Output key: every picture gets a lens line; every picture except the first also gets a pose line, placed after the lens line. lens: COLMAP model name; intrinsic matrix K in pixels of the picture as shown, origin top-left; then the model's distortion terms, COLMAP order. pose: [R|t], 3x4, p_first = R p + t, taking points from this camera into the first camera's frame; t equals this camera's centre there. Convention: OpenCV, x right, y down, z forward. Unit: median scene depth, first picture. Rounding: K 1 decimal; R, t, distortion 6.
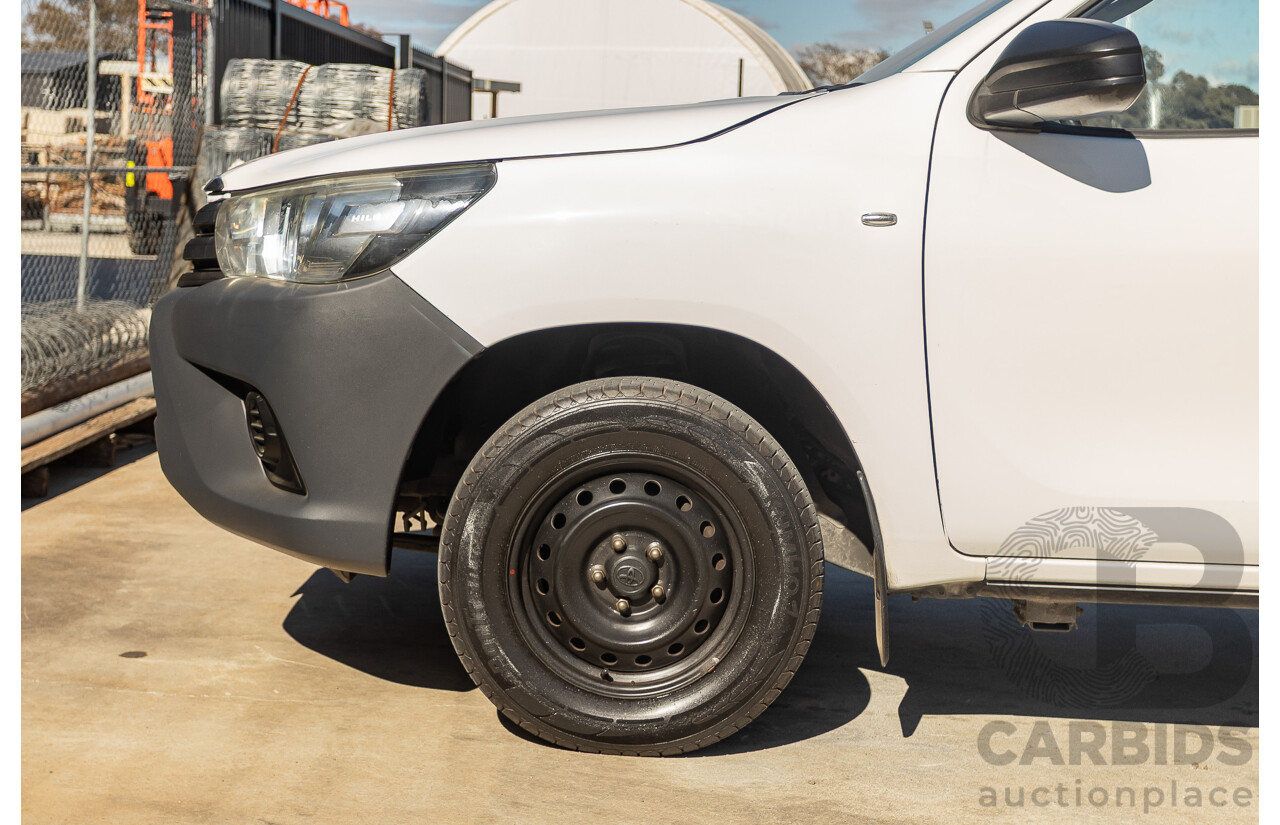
lens RADIAL K [[2193.0, 0, 640.0], [0, 2193.0, 412.5], [0, 0, 1]] dist [0.015362, 0.001106]
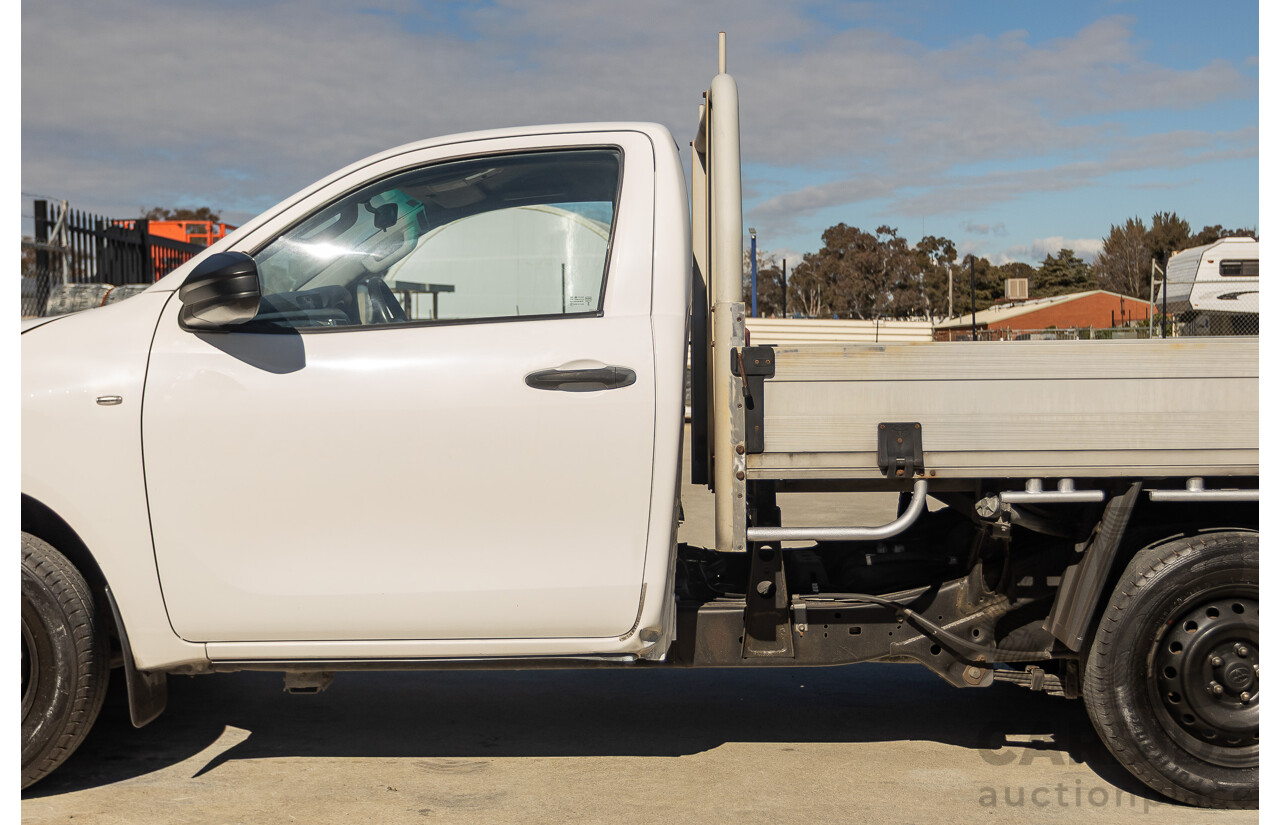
lens RADIAL K [[1631.5, 0, 640.0], [0, 1631.5, 412.5], [0, 0, 1]] dist [0.007744, 0.016757]
pose [[0.998662, -0.042971, 0.028780, 0.369930], [0.044792, 0.996818, -0.065941, 0.002011], [-0.025855, 0.067142, 0.997408, -0.028451]]
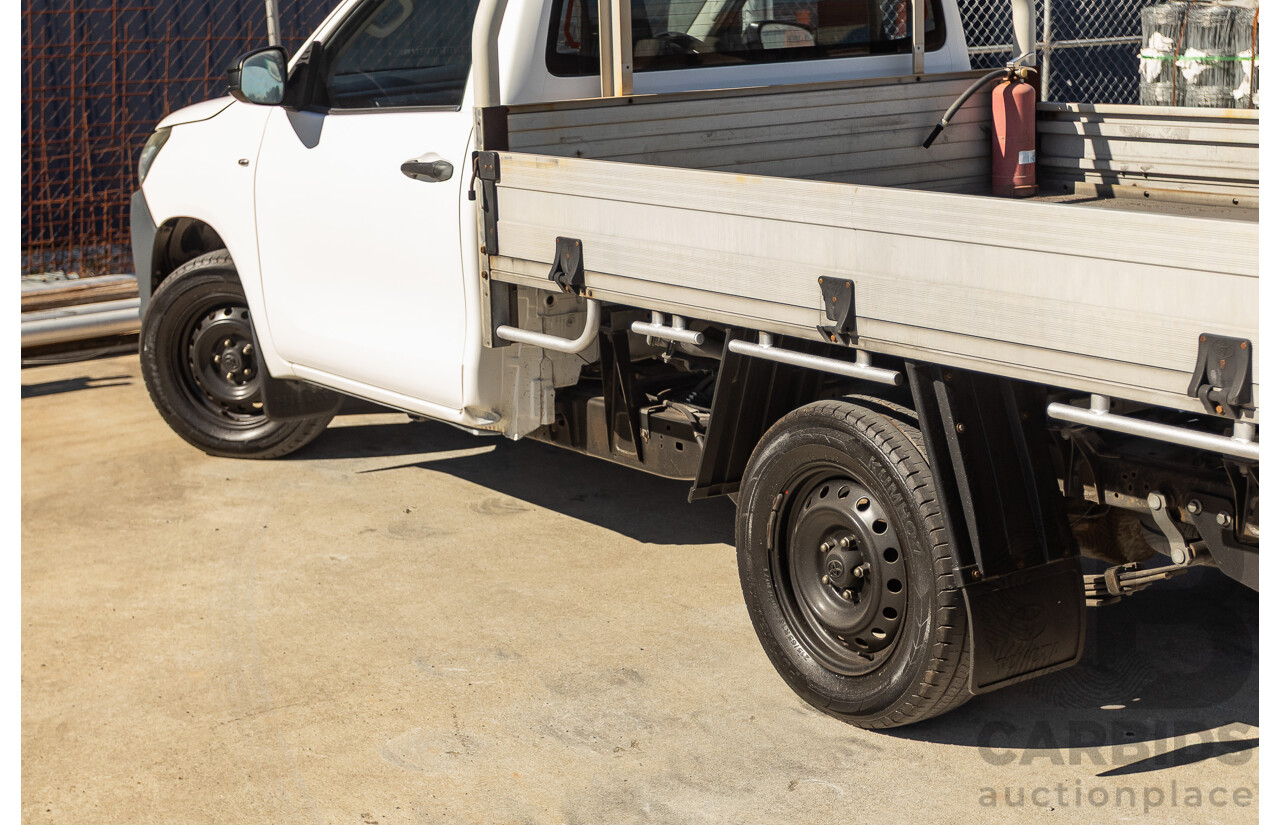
lens RADIAL K [[2152.4, 0, 639.1], [0, 2152.4, 389.5], [0, 0, 1]] dist [0.011029, 0.003907]
pose [[0.598983, 0.101520, -0.794300, 1.492847], [-0.032100, 0.994178, 0.102860, -0.084948], [0.800118, -0.036114, 0.598755, 0.202199]]
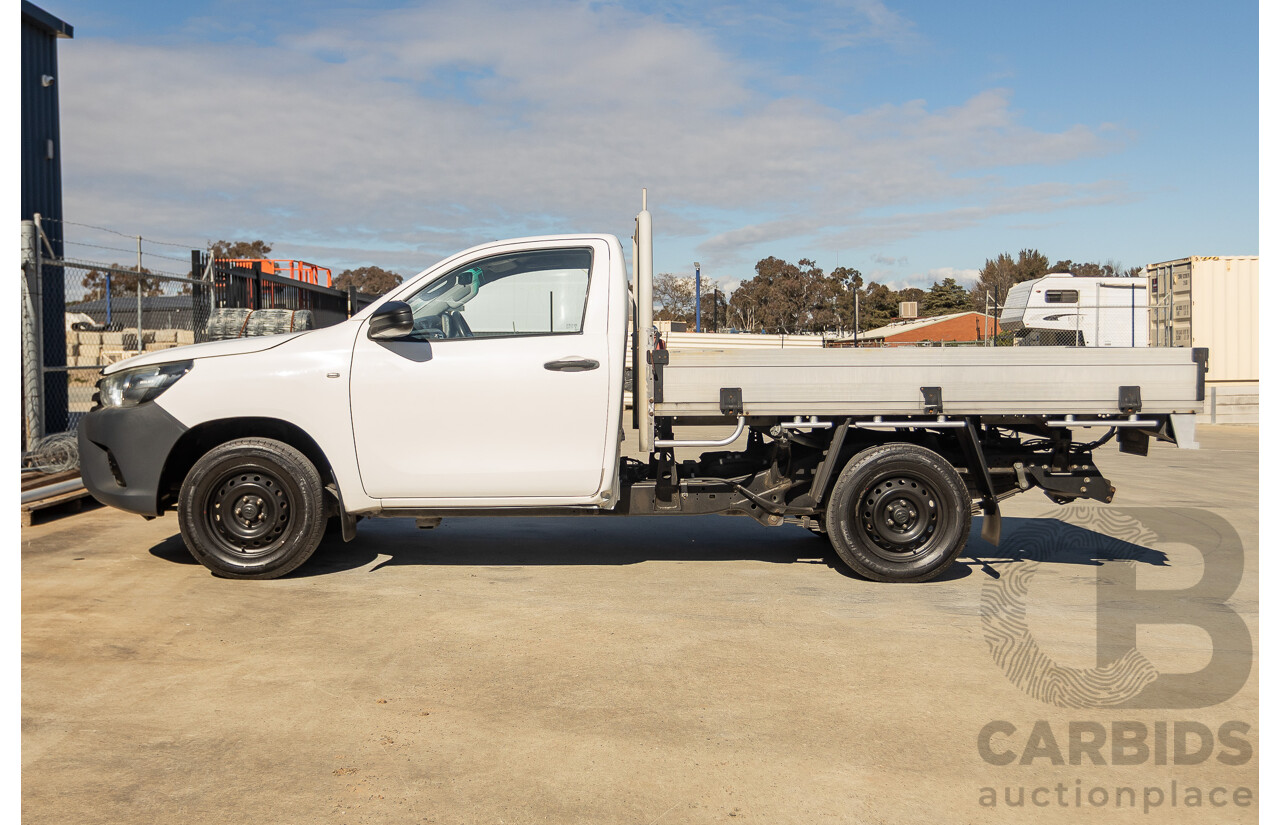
lens RADIAL K [[1321.9, 0, 640.0], [0, 1321.9, 412.5], [0, 0, 1]] dist [-0.000382, 0.003074]
pose [[0.997896, -0.039512, 0.051409, 0.362159], [0.042651, 0.997197, -0.061475, 0.067799], [-0.048835, 0.063538, 0.996784, -0.587291]]
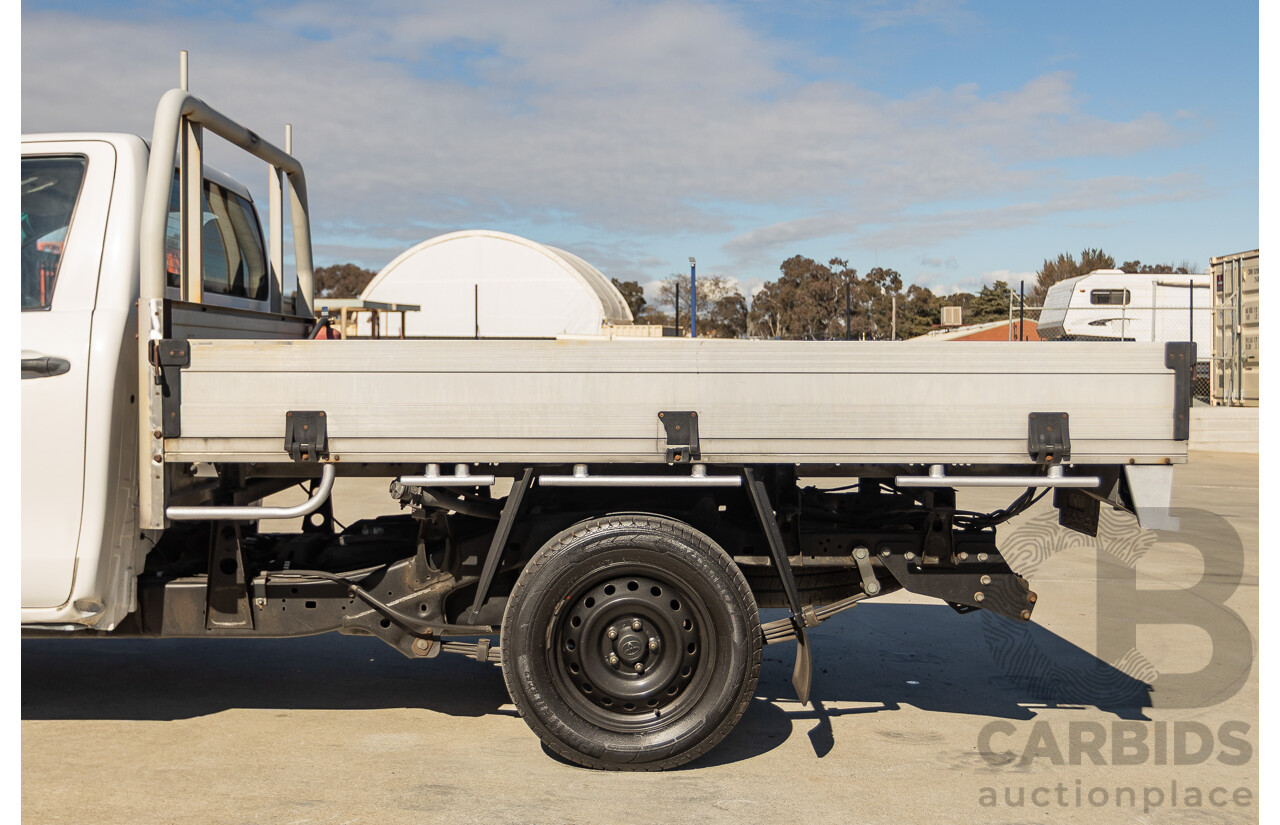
lens RADIAL K [[1478.6, 0, 640.0], [0, 1478.6, 412.5], [0, 0, 1]] dist [-0.002737, 0.024517]
pose [[0.998710, -0.032425, 0.039072, 0.704897], [0.035252, 0.996637, -0.073967, 0.028057], [-0.036543, 0.075249, 0.996495, -0.020322]]
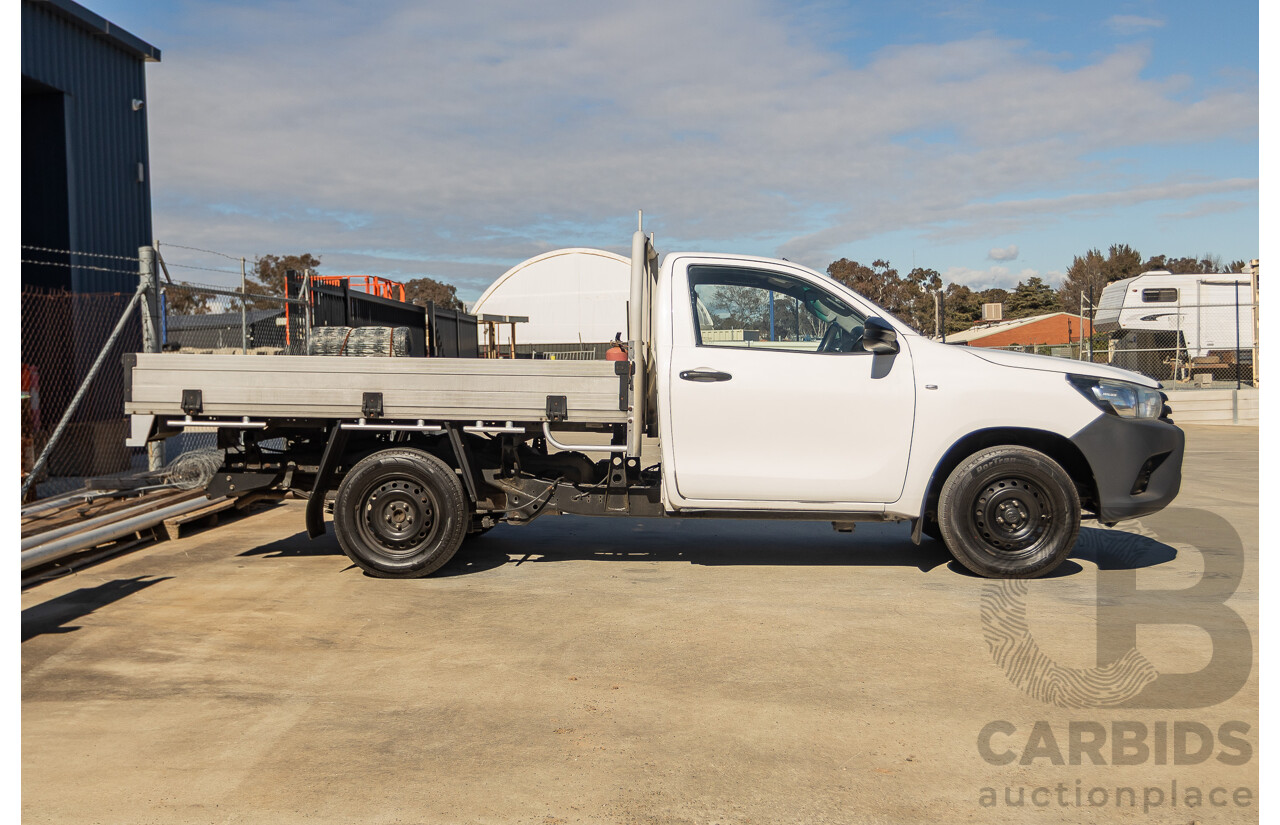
lens RADIAL K [[1399.5, 0, 640.0], [0, 1399.5, 412.5], [0, 0, 1]] dist [-0.003734, 0.004713]
pose [[0.998397, -0.056322, 0.005524, 0.274502], [0.056576, 0.995659, -0.073903, 0.081970], [-0.001337, 0.074097, 0.997250, -0.763238]]
